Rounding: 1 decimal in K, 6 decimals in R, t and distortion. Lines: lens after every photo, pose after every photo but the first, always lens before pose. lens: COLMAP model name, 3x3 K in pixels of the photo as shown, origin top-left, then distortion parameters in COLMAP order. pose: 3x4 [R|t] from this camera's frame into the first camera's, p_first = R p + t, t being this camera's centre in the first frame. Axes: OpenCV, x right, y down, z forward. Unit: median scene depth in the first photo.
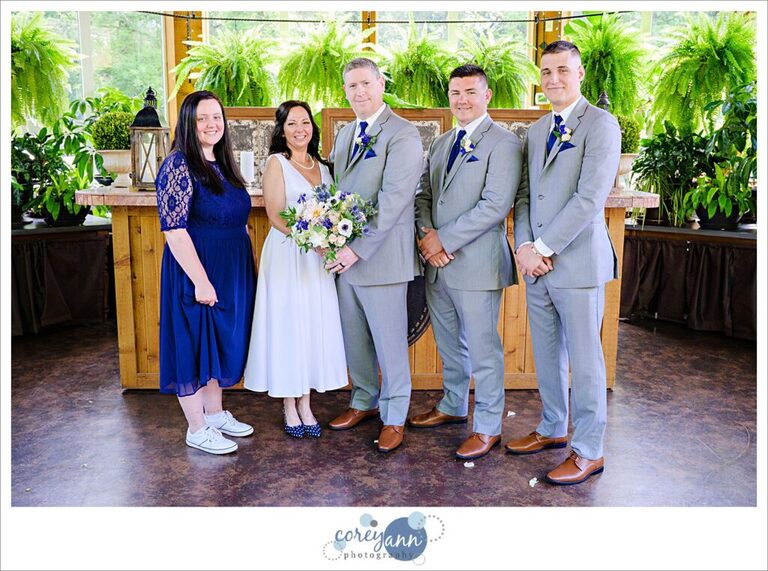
lens RADIAL K [[704.9, 0, 383.4], [0, 704.9, 257.0], [0, 0, 1]] dist [-0.046241, 0.095496]
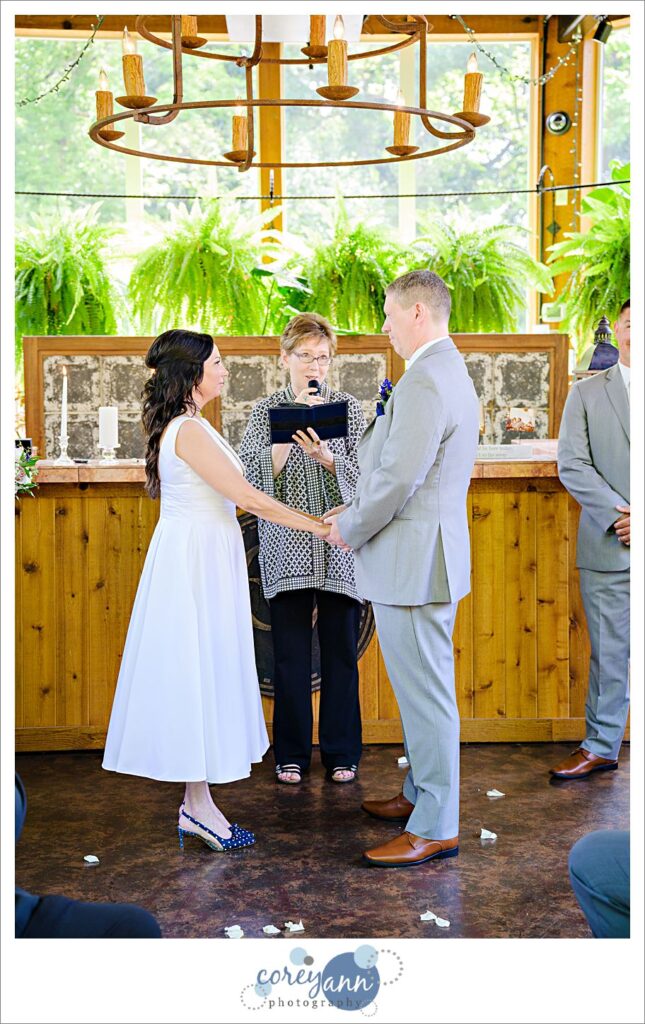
lens RADIAL K [[1464.9, 0, 328.0], [0, 1464.9, 457.0], [0, 0, 1]] dist [0.240762, 0.022713]
pose [[0.999680, -0.014760, 0.020556, -0.000792], [0.016883, 0.994089, -0.107251, 0.040745], [-0.018852, 0.107563, 0.994019, -0.303728]]
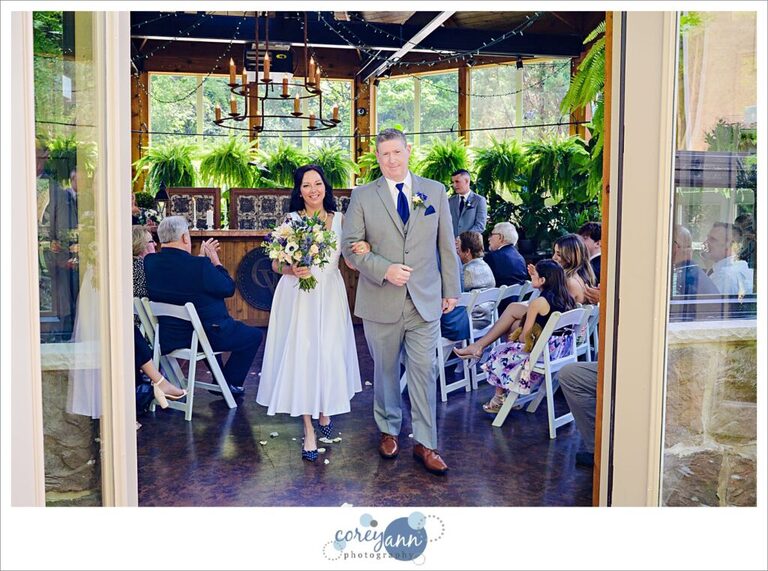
lens RADIAL K [[716.2, 0, 384.0], [0, 716.2, 285.5], [0, 0, 1]] dist [-0.106692, 0.000580]
pose [[0.978694, -0.020872, 0.204261, -0.074366], [0.033116, 0.997841, -0.056709, 0.127245], [-0.202637, 0.062265, 0.977272, -0.705043]]
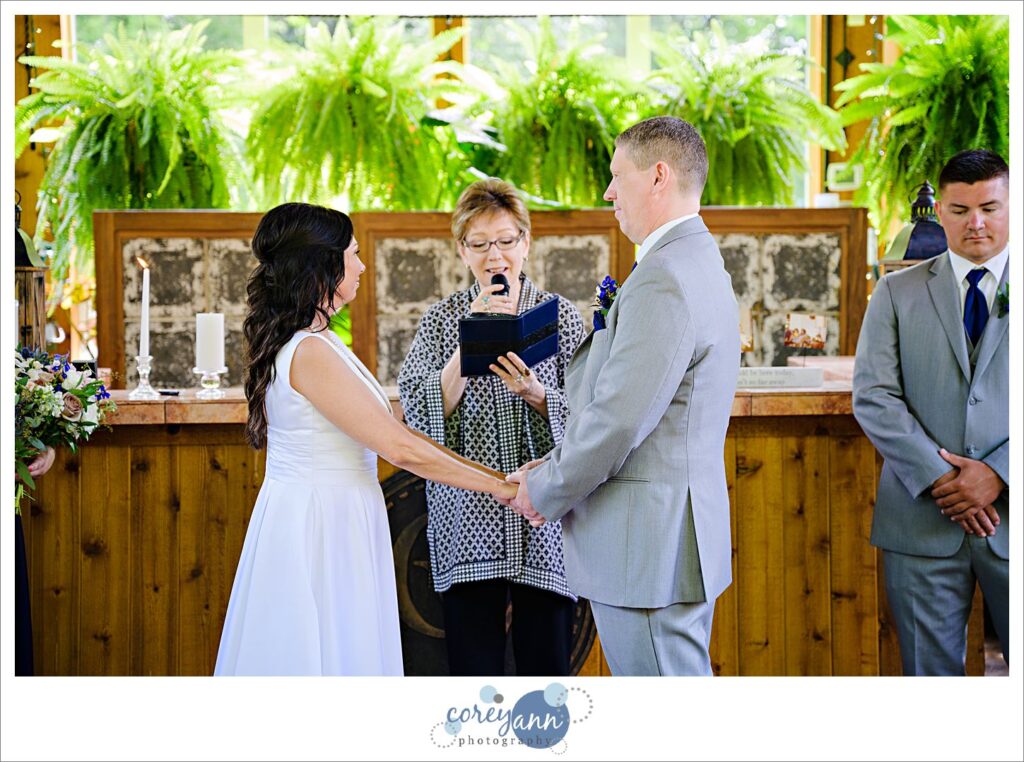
lens RADIAL K [[1955.8, 0, 533.2], [0, 1955.8, 342.3], [0, 0, 1]] dist [0.450919, 0.048432]
pose [[0.999613, -0.015644, 0.023013, 0.001116], [0.018326, 0.992439, -0.121363, 0.027235], [-0.020941, 0.121738, 0.992341, -0.240251]]
